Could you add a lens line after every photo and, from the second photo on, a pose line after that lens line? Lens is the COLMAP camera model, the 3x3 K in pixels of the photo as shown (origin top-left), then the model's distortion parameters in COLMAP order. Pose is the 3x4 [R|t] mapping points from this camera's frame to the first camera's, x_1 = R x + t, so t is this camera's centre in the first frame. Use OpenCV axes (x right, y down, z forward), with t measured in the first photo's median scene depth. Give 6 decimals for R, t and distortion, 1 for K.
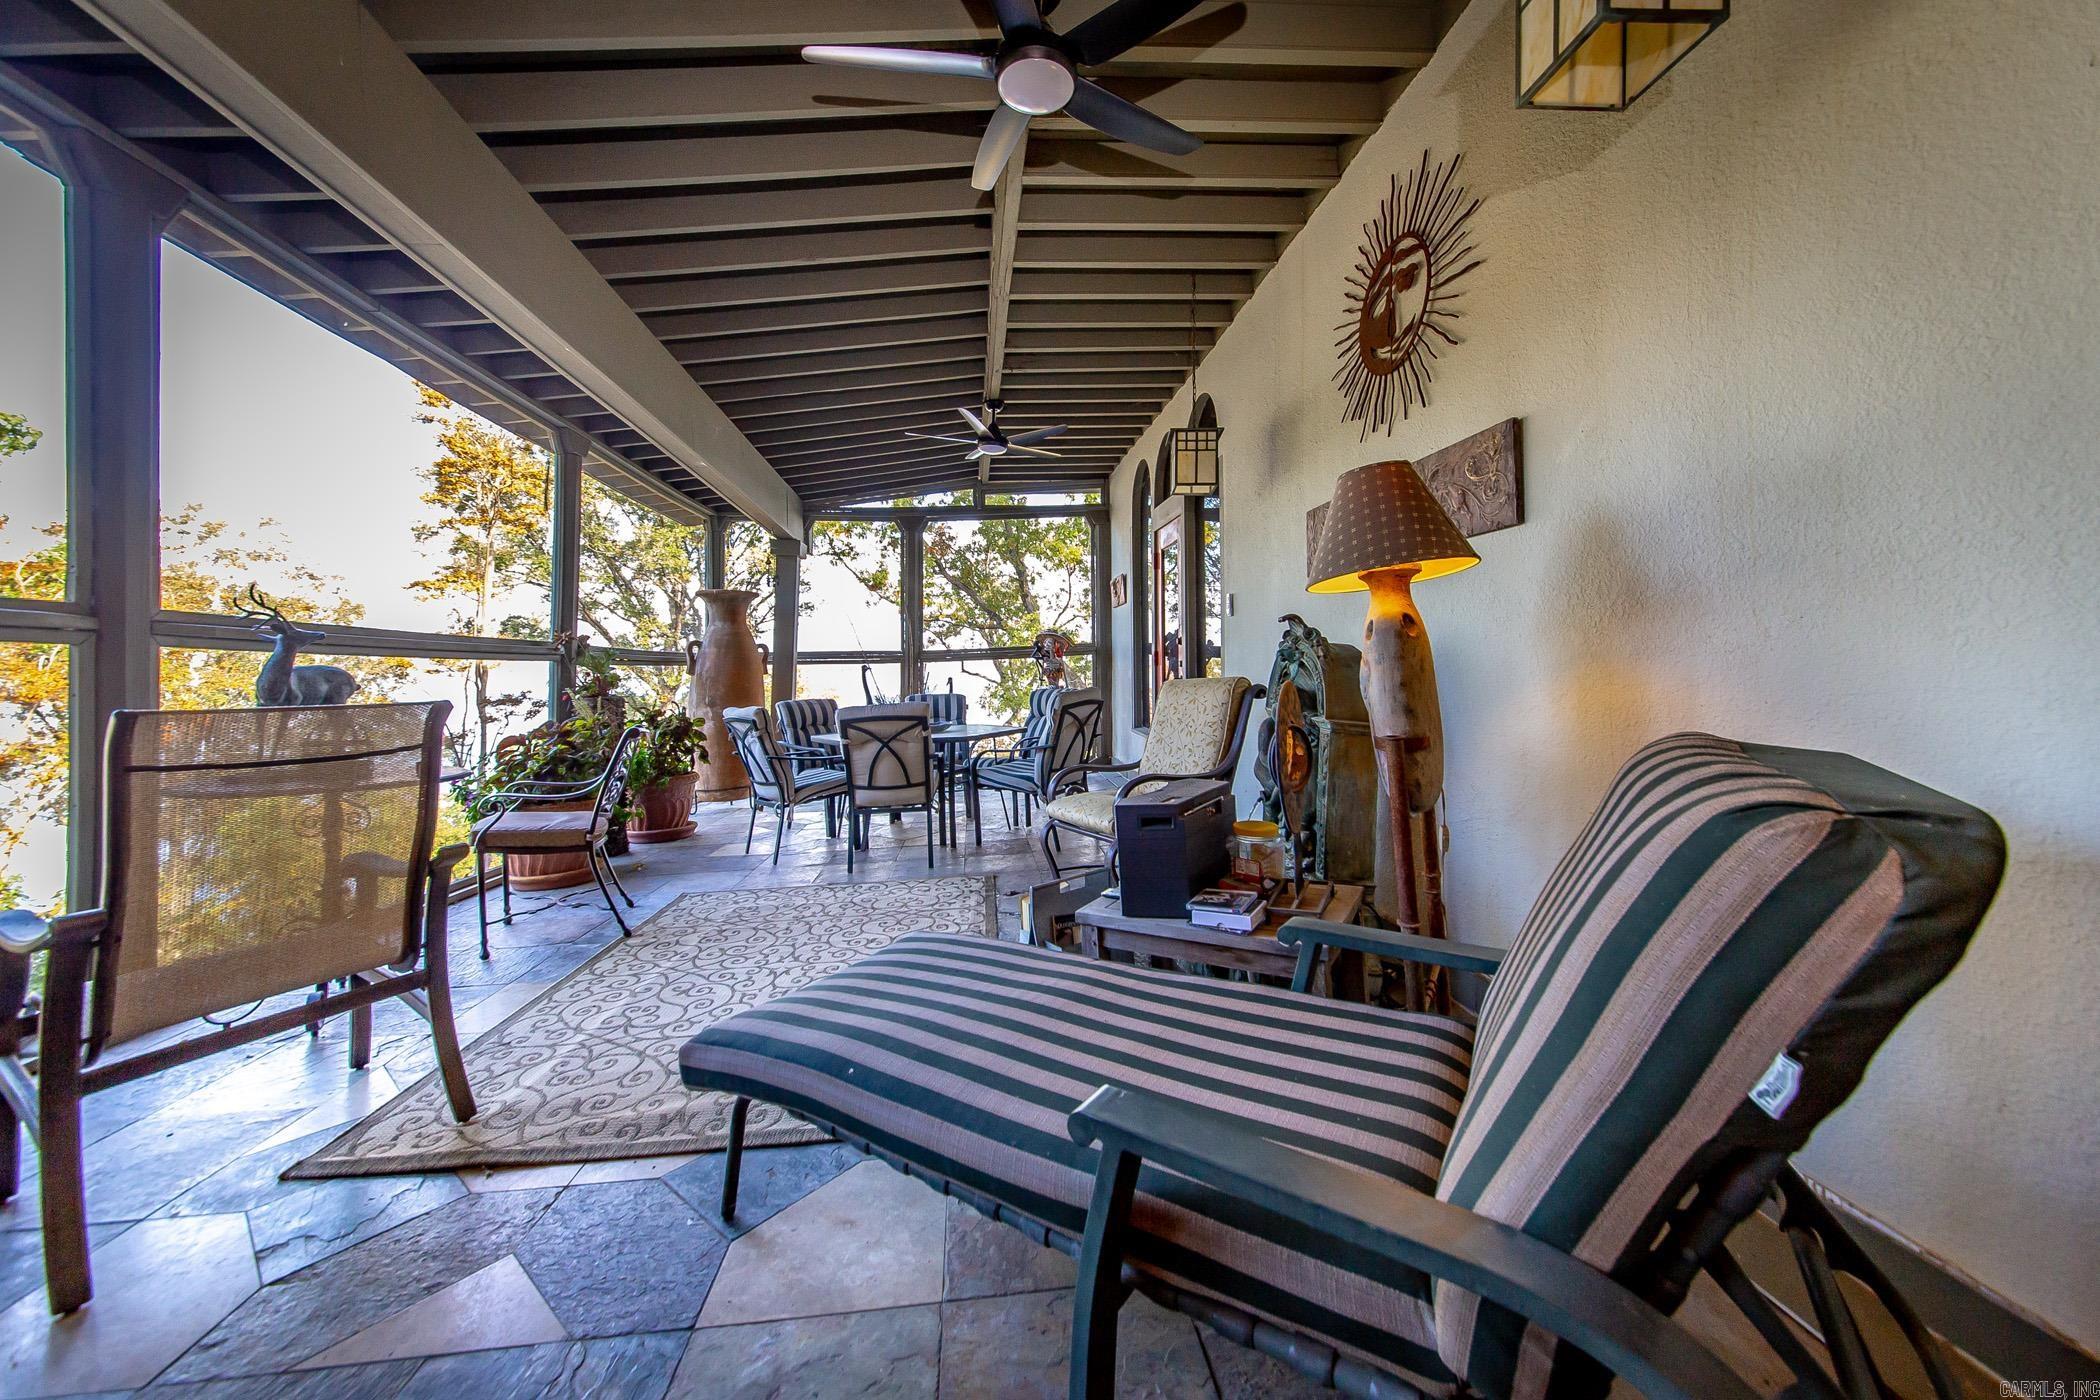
lens RADIAL K [[843.6, 0, 1061.7], [0, 843.6, 692.3], [0, 0, 1]] dist [-0.007992, 0.000087]
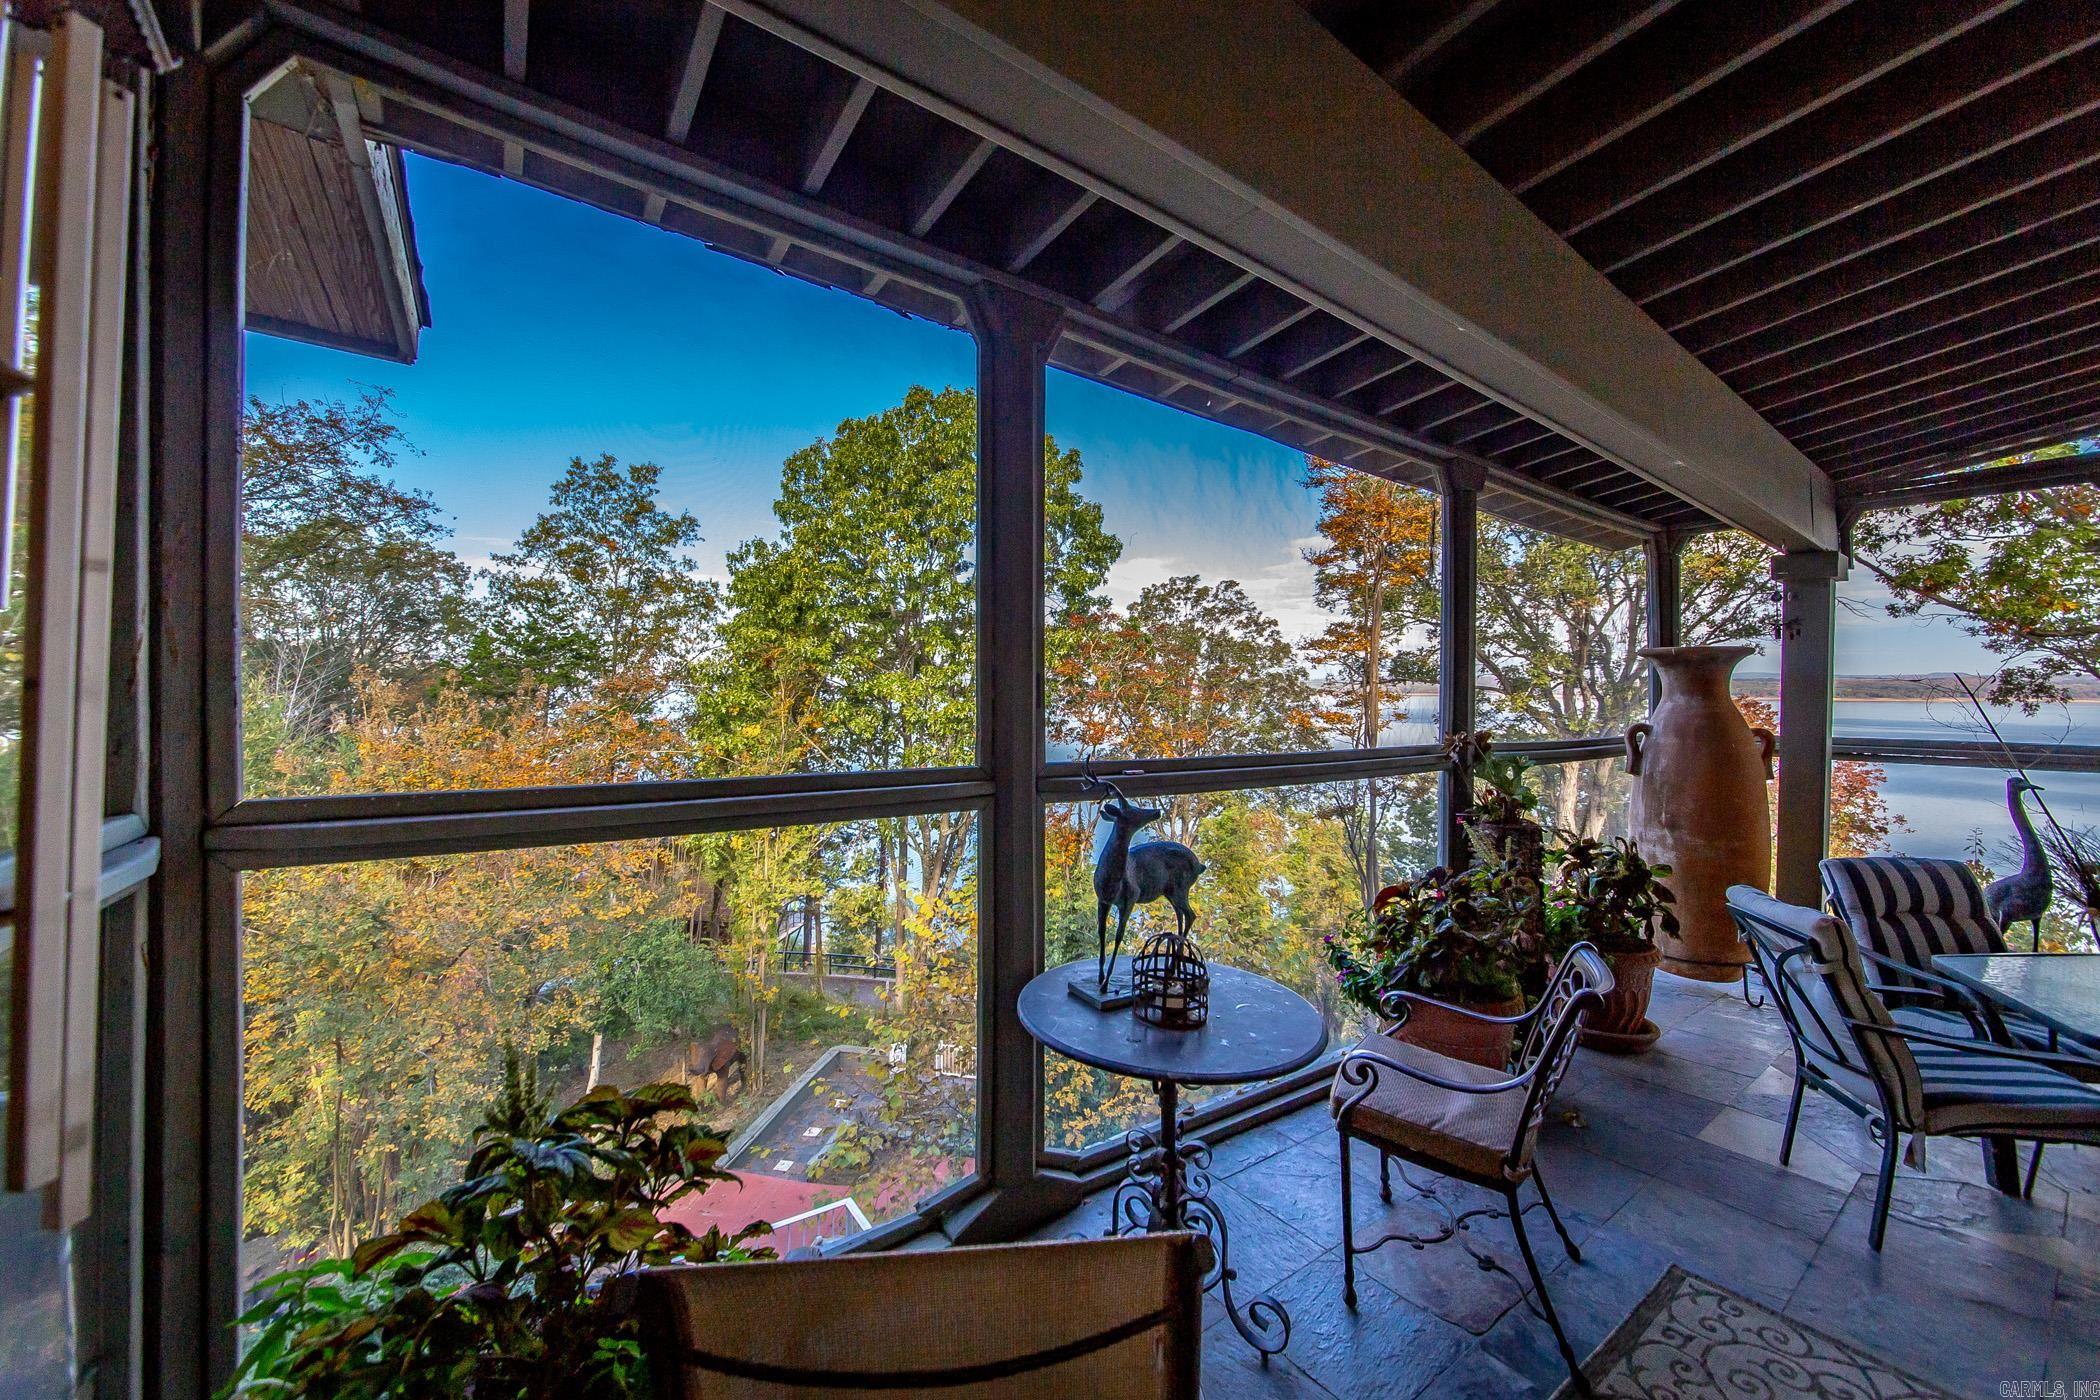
lens RADIAL K [[843.6, 0, 1061.7], [0, 843.6, 692.3], [0, 0, 1]] dist [-0.007992, 0.000087]
pose [[0.567434, -0.014637, -0.823289, -0.165619], [0.001671, 0.999860, -0.016624, -0.089364], [0.823418, 0.008057, 0.567379, 0.270756]]
